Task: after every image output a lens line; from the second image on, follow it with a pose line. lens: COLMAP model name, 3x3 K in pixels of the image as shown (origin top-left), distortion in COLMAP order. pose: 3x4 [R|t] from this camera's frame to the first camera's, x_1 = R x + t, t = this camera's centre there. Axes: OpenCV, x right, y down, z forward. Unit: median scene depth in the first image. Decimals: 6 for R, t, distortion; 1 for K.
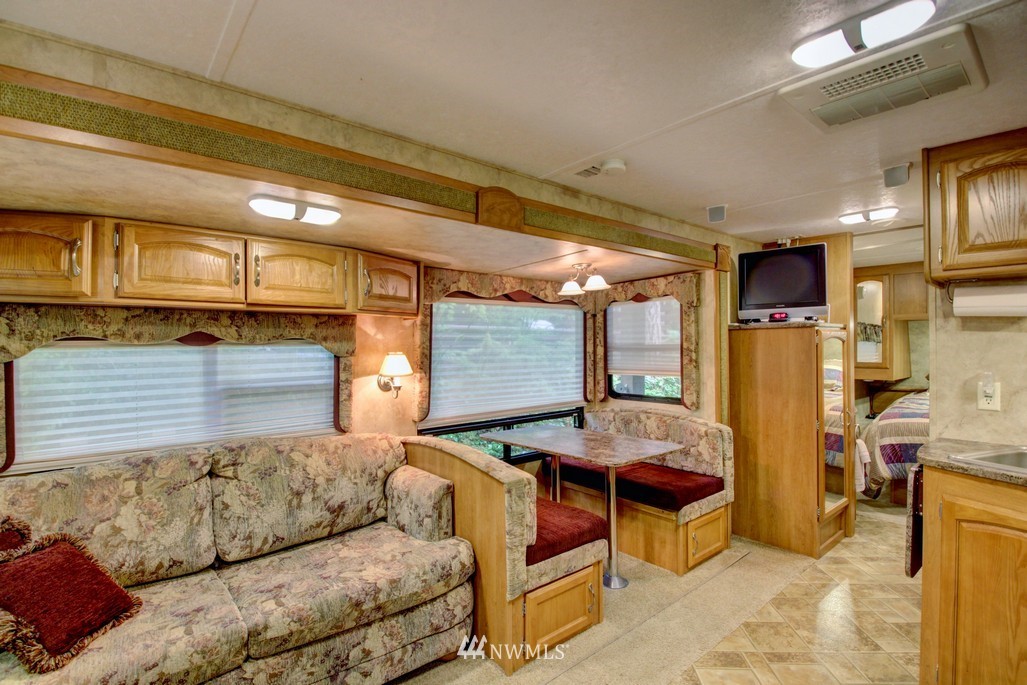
lens RADIAL K [[475.6, 0, 512.4], [0, 475.6, 345.8], [0, 0, 1]] dist [0.023943, -0.035099]
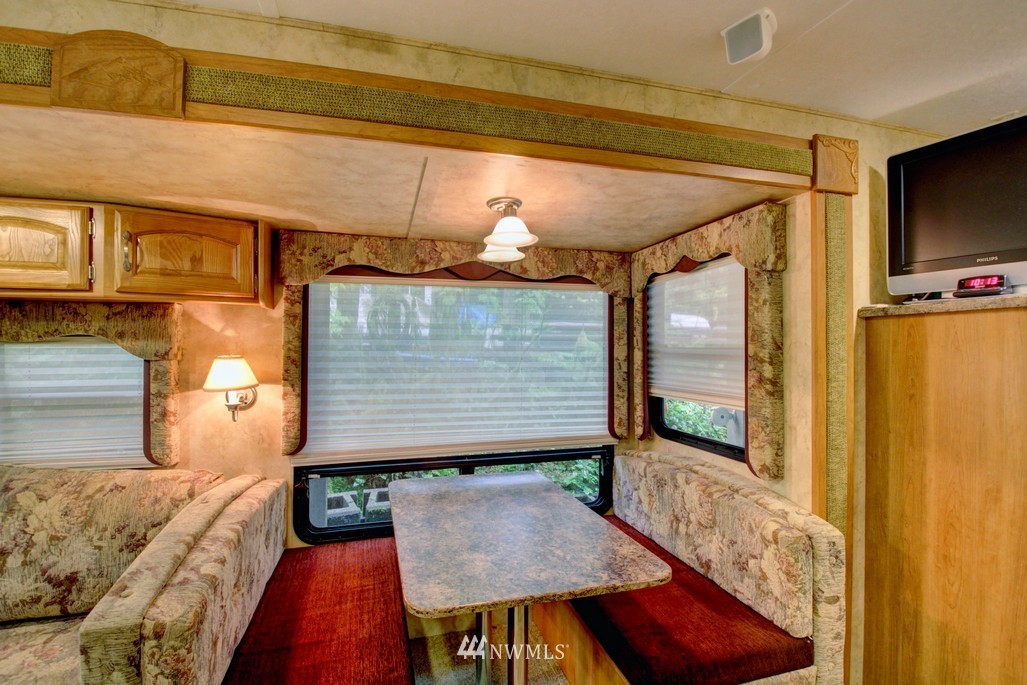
lens RADIAL K [[476.6, 0, 515.0], [0, 476.6, 345.2], [0, 0, 1]] dist [-0.003423, -0.014674]
pose [[0.914849, 0.006902, -0.403737, 0.515801], [-0.008502, 0.999962, -0.002171, -0.003774], [0.403707, 0.005418, 0.914872, 0.671595]]
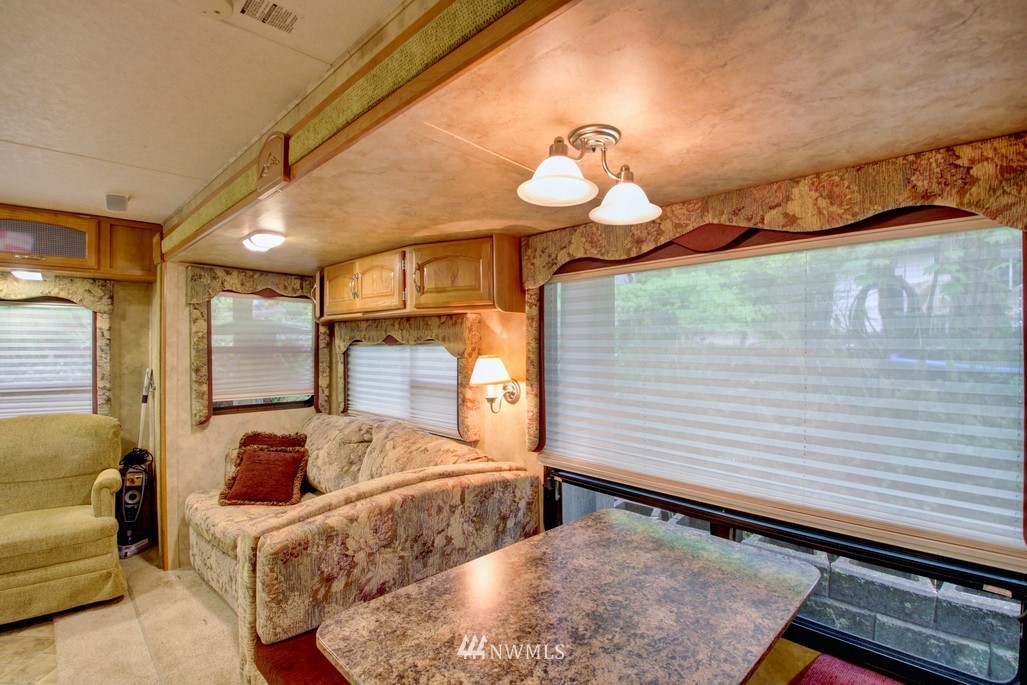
lens RADIAL K [[475.6, 0, 512.4], [0, 475.6, 345.8], [0, 0, 1]] dist [0.023943, -0.035099]
pose [[0.083325, 0.006115, -0.996504, 0.696845], [-0.005748, 0.999967, 0.005655, -0.008514], [0.996506, 0.005257, 0.083357, 1.218949]]
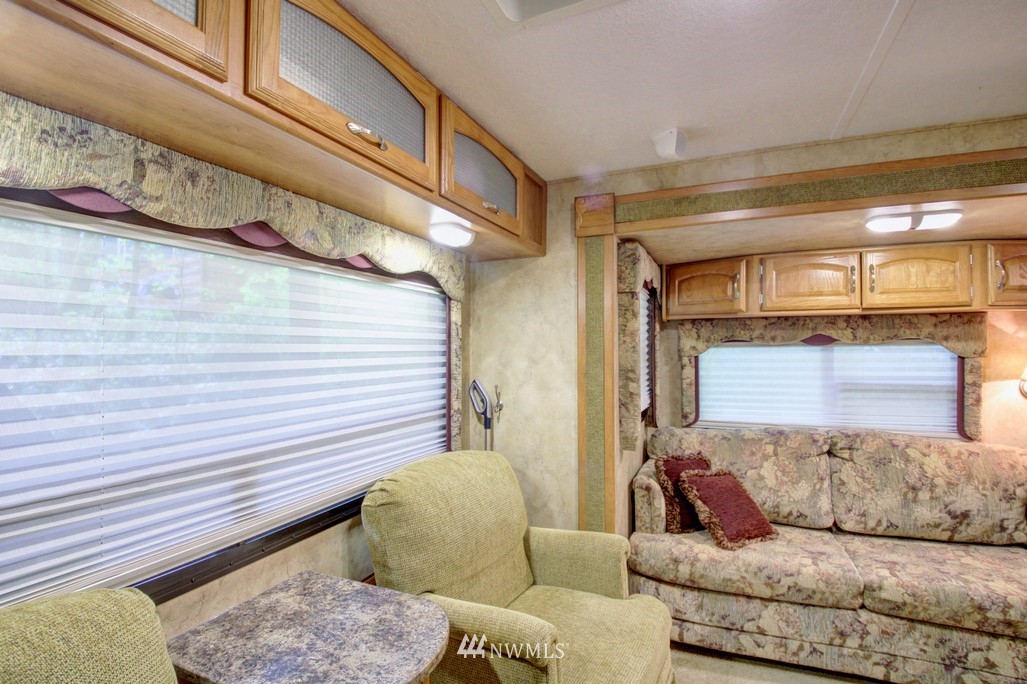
lens RADIAL K [[476.6, 0, 515.0], [0, 476.6, 344.7], [0, 0, 1]] dist [-0.003423, -0.014674]
pose [[0.435387, -0.003669, -0.900236, 0.093292], [0.000459, 0.999992, -0.003853, 0.001643], [0.900243, 0.001264, 0.435386, -0.220680]]
